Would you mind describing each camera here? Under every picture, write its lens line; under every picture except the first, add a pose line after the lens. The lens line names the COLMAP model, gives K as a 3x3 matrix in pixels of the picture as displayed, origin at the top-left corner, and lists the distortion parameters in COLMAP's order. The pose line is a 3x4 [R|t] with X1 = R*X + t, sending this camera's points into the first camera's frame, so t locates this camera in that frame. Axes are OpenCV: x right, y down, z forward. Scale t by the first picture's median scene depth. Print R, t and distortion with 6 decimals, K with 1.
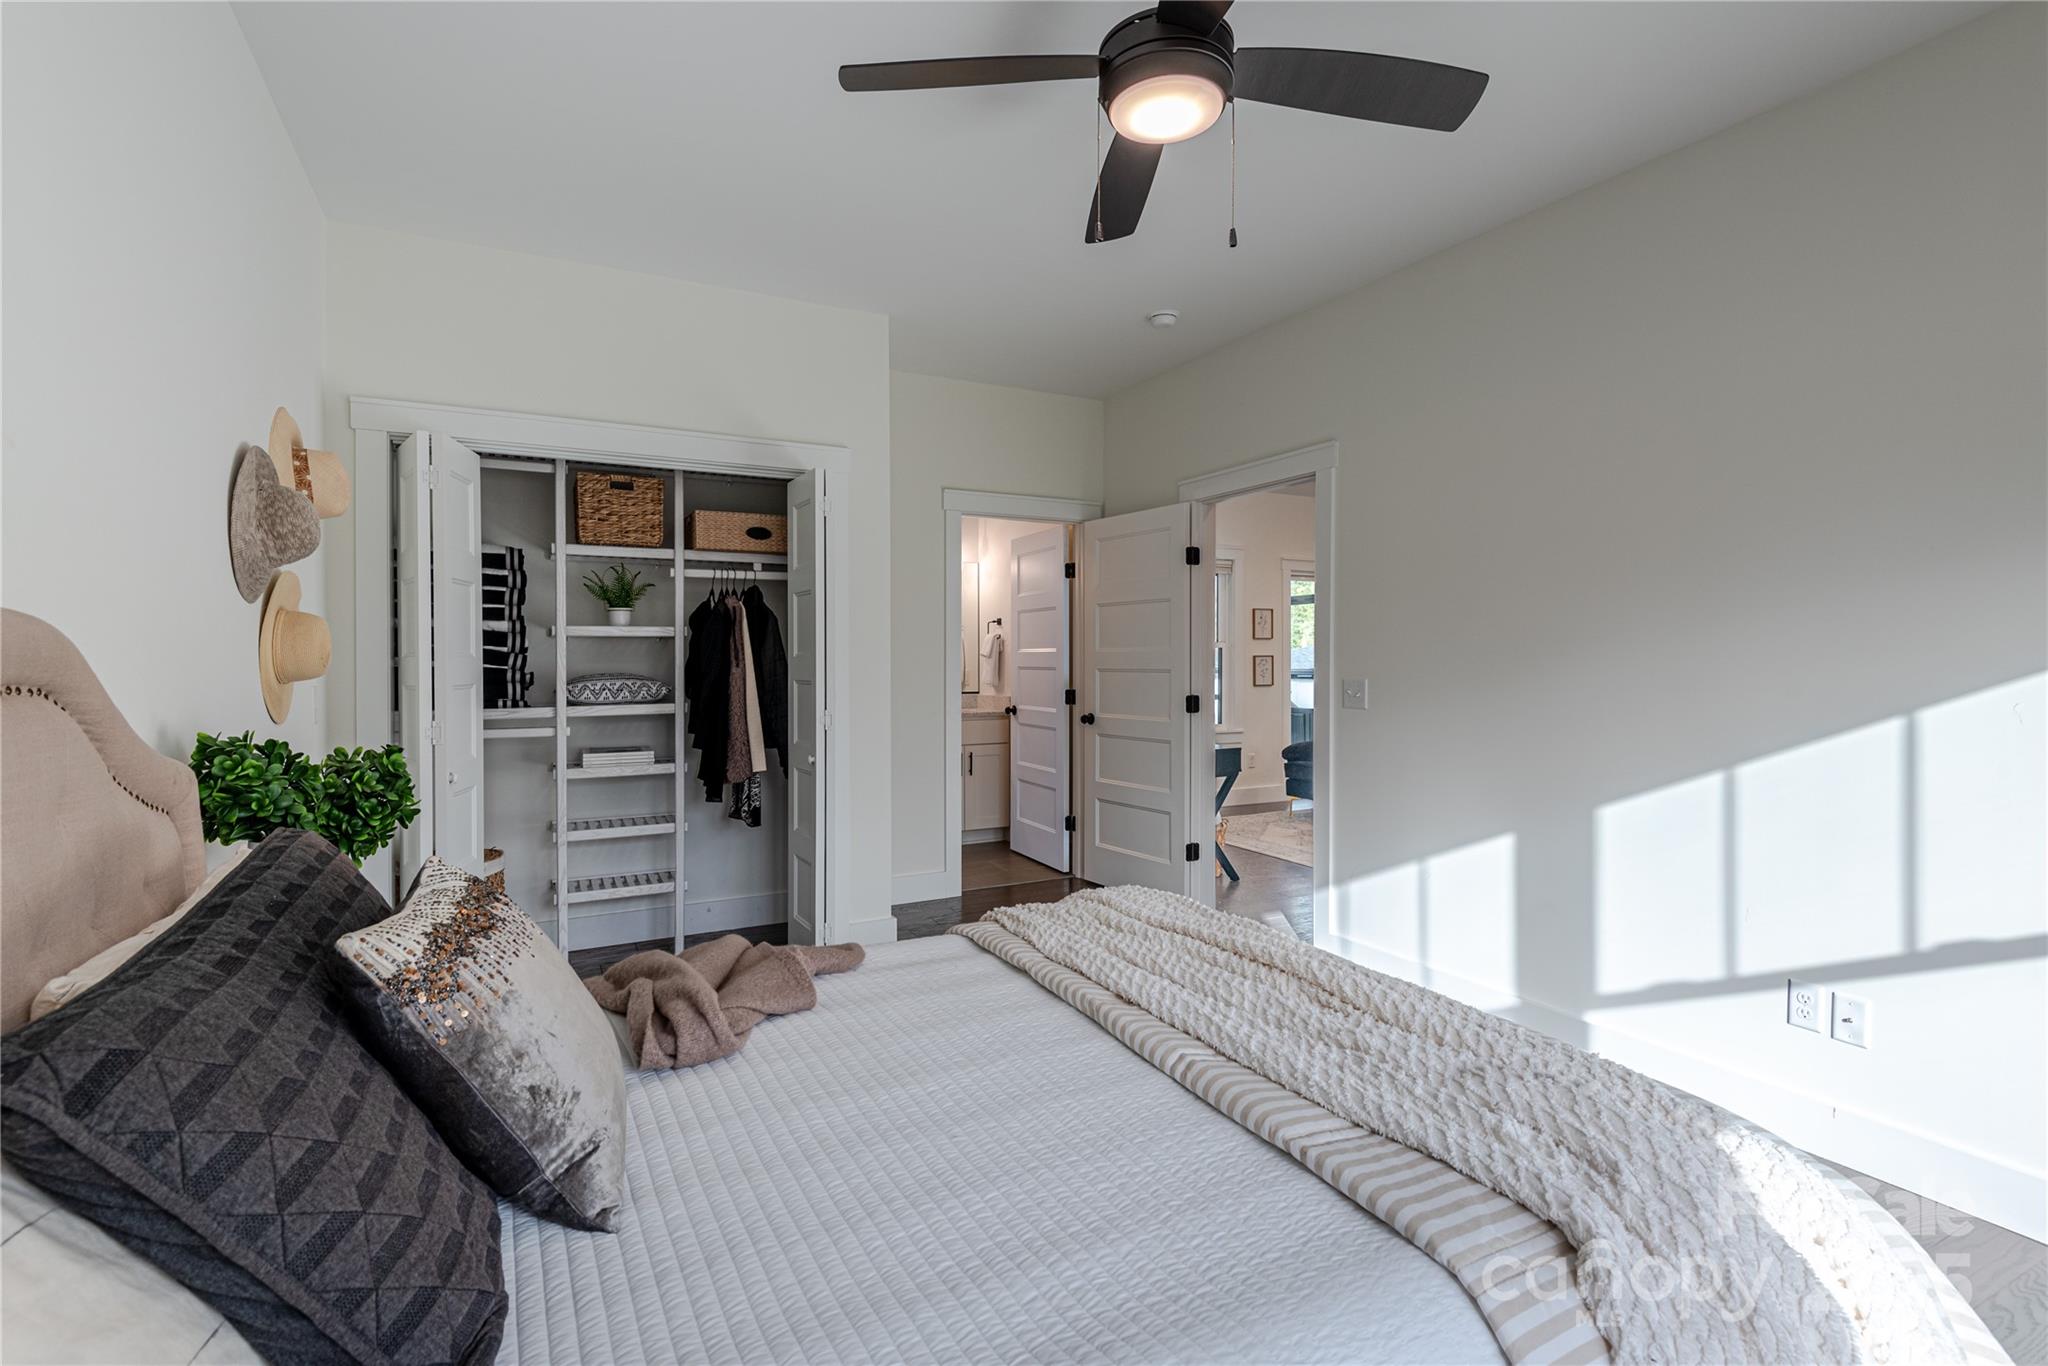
lens RADIAL K [[966.1, 0, 1024.0], [0, 966.1, 683.0], [0, 0, 1]] dist [0.038460, -0.047074]
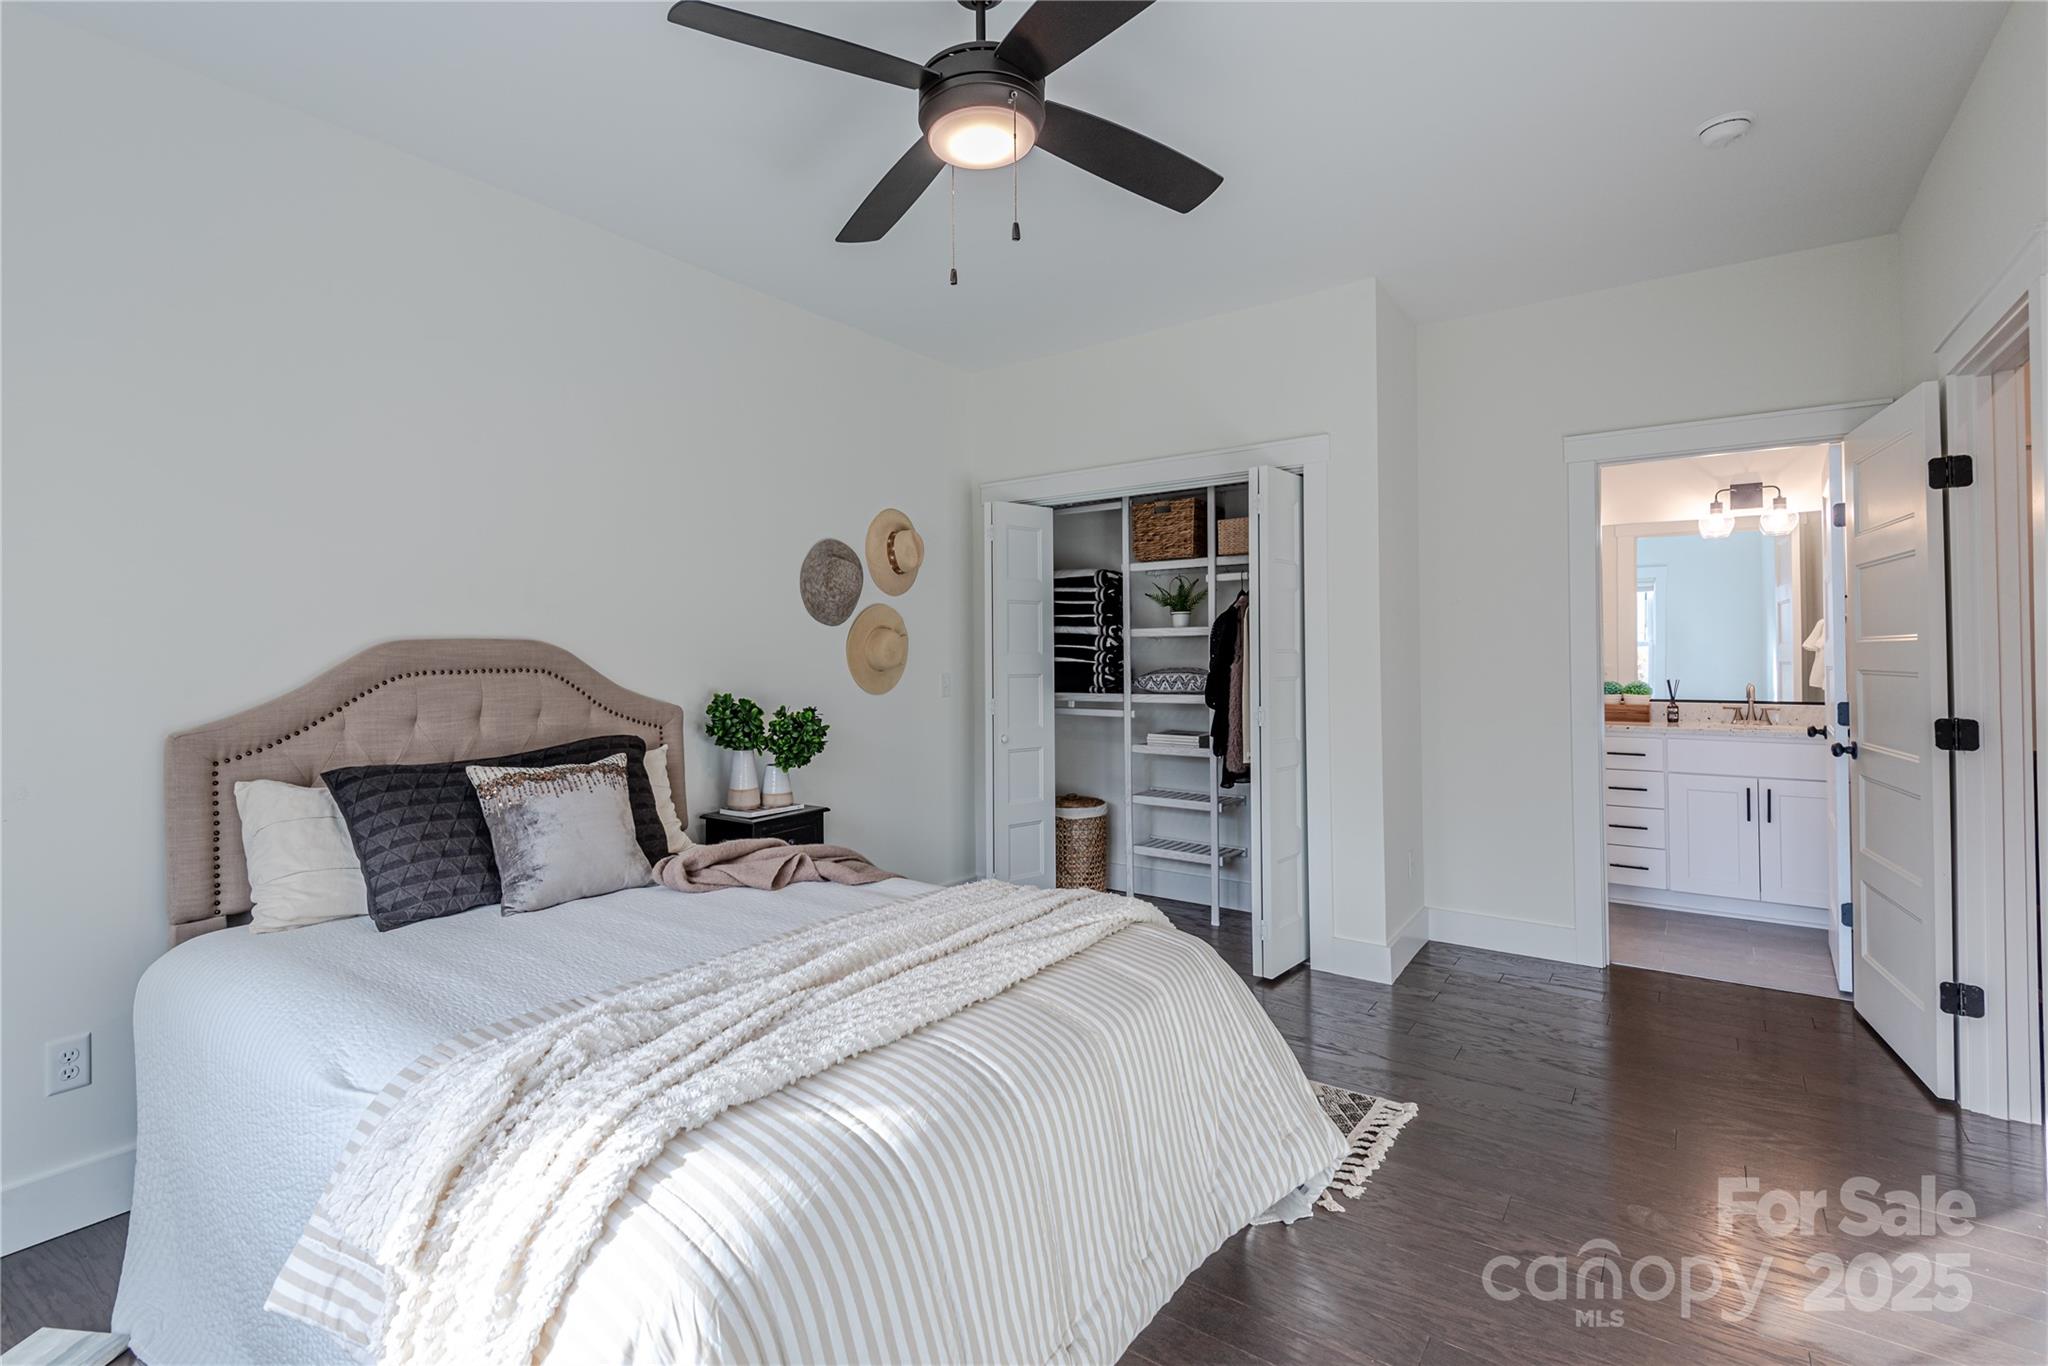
lens RADIAL K [[947.0, 0, 1021.2], [0, 947.0, 646.0], [0, 0, 1]] dist [-0.000683, -0.000090]
pose [[0.440626, -0.010148, -0.897634, 0.547536], [-0.019809, 0.999583, -0.021024, -0.008563], [0.897472, 0.027045, 0.440241, 0.339230]]
